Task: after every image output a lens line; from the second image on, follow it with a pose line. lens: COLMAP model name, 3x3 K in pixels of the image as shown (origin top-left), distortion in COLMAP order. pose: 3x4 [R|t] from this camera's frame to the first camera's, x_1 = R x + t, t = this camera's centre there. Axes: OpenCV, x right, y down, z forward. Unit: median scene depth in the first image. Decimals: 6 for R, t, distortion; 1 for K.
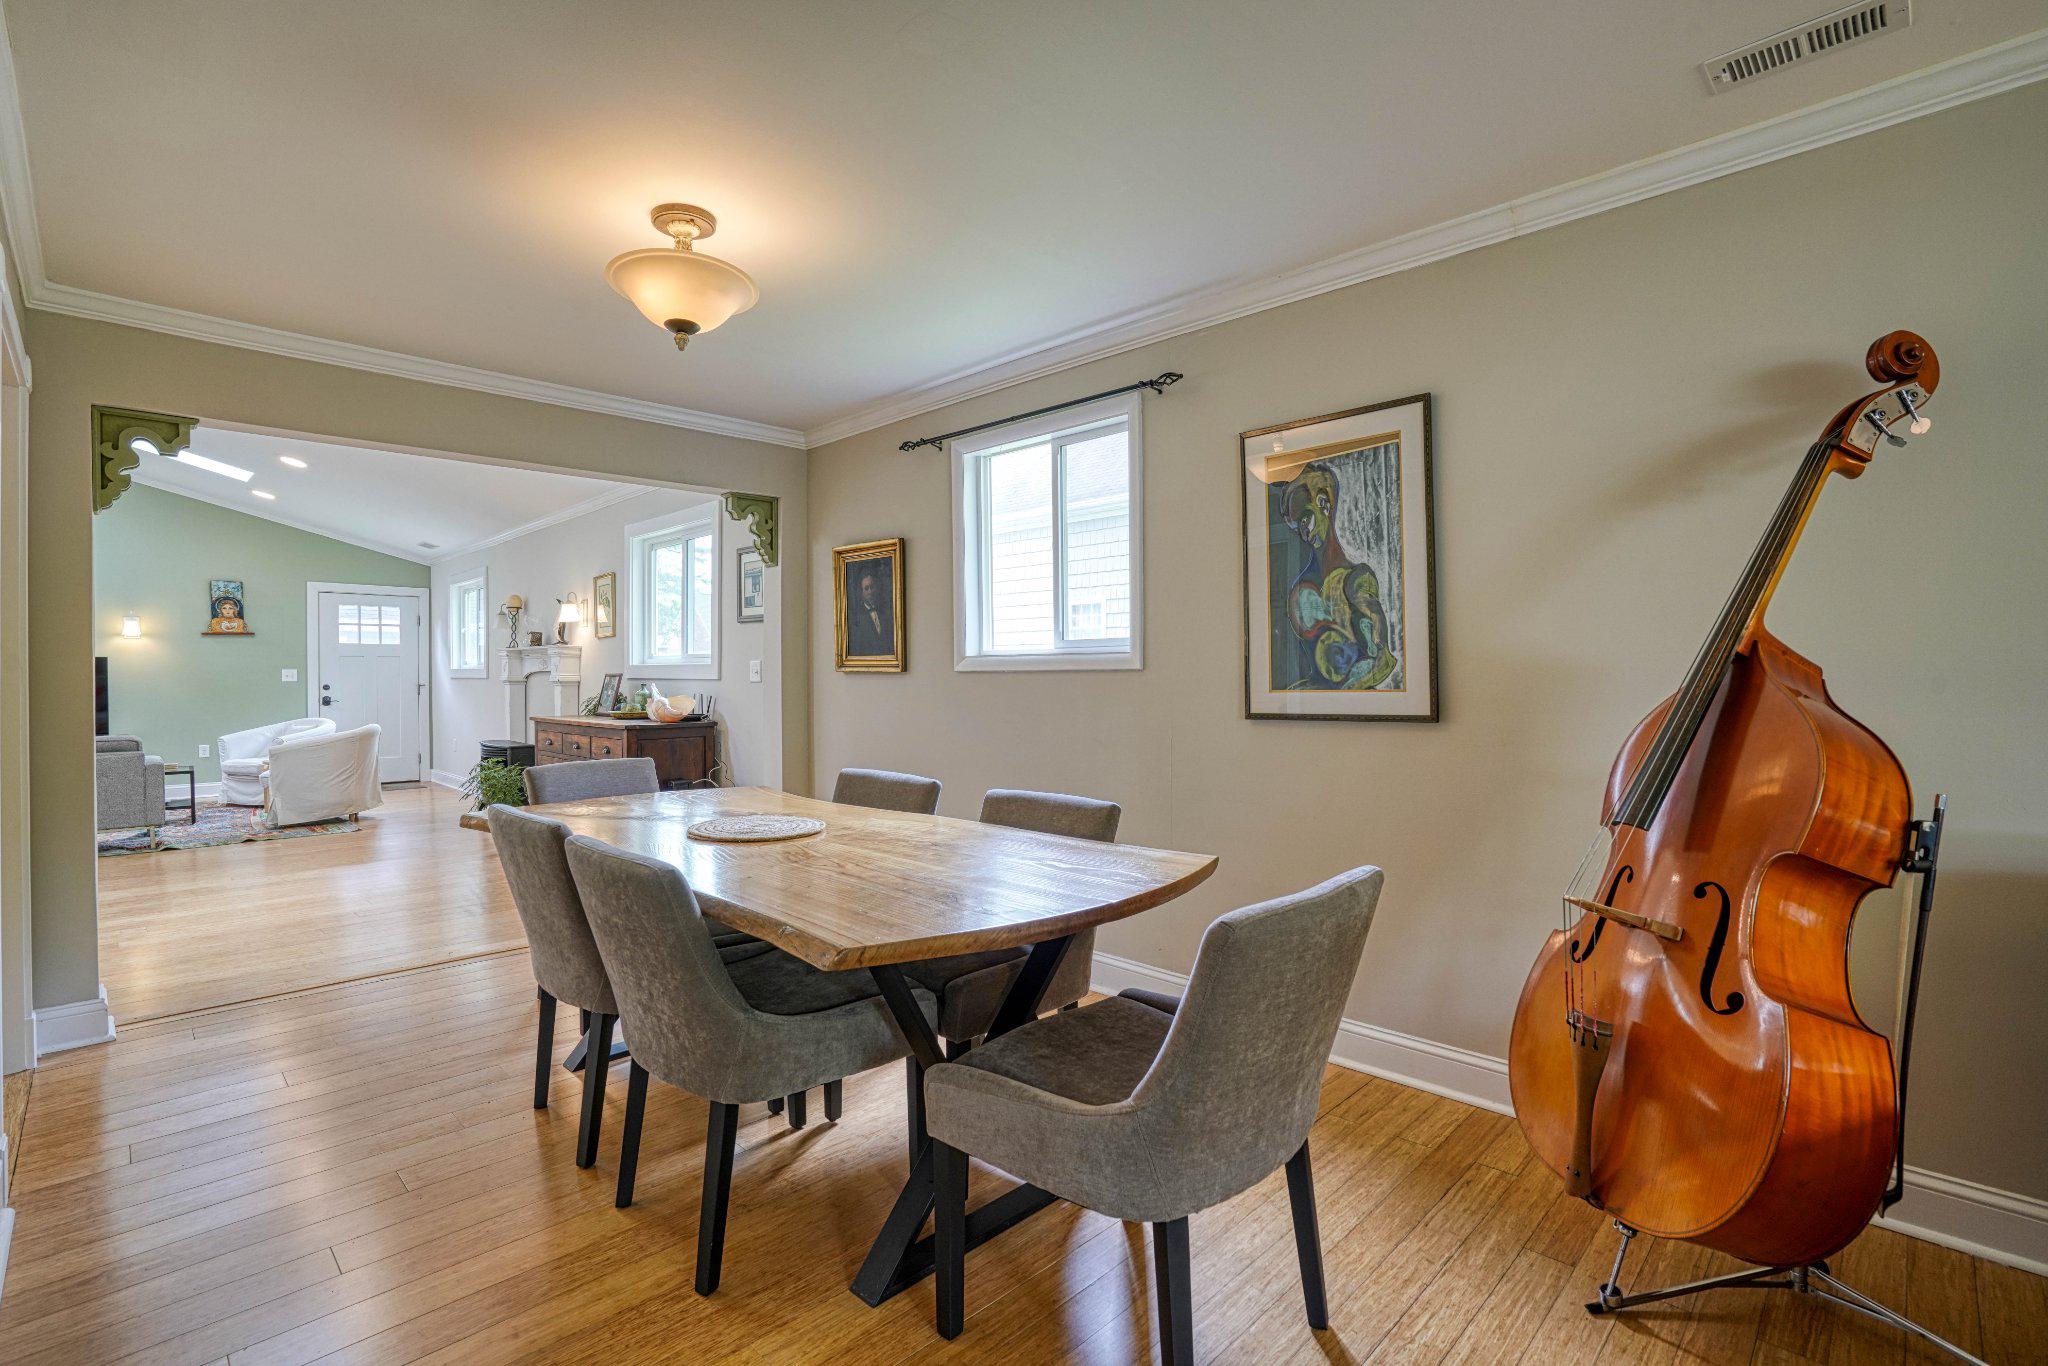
lens RADIAL K [[933.7, 0, 1017.5], [0, 933.7, 684.3], [0, 0, 1]] dist [-0.056282, 0.019354]
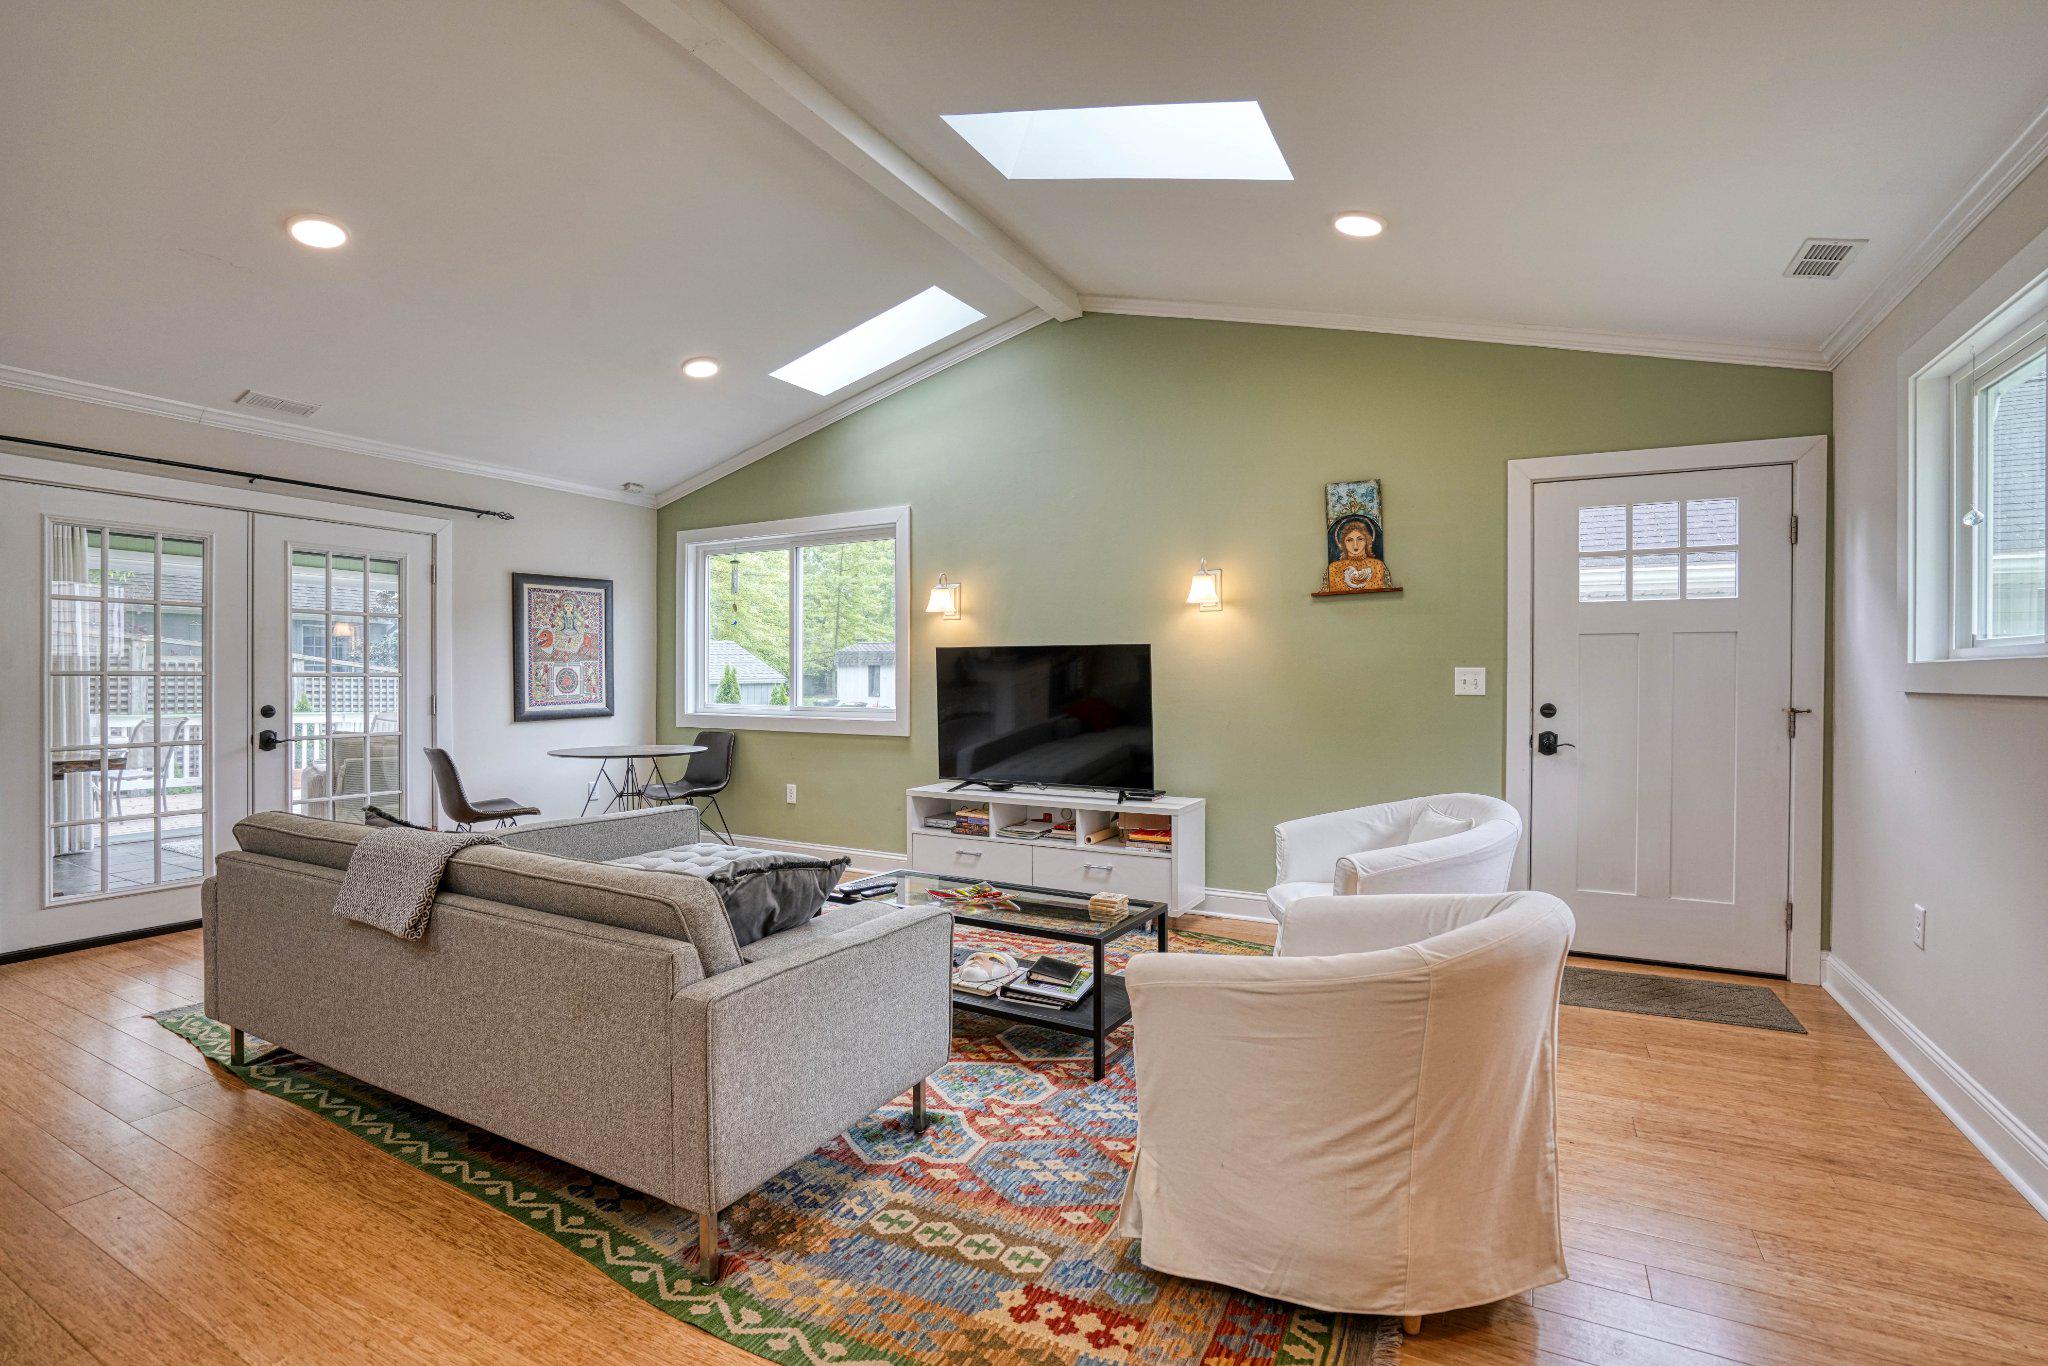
lens RADIAL K [[949.8, 0, 1021.0], [0, 949.8, 680.1], [0, 0, 1]] dist [-0.059936, 0.020452]
pose [[0.287243, 0.003941, -0.957850, -1.334322], [-0.015027, 0.999887, -0.000392, -0.021343], [0.957740, 0.014506, 0.287269, 2.048255]]
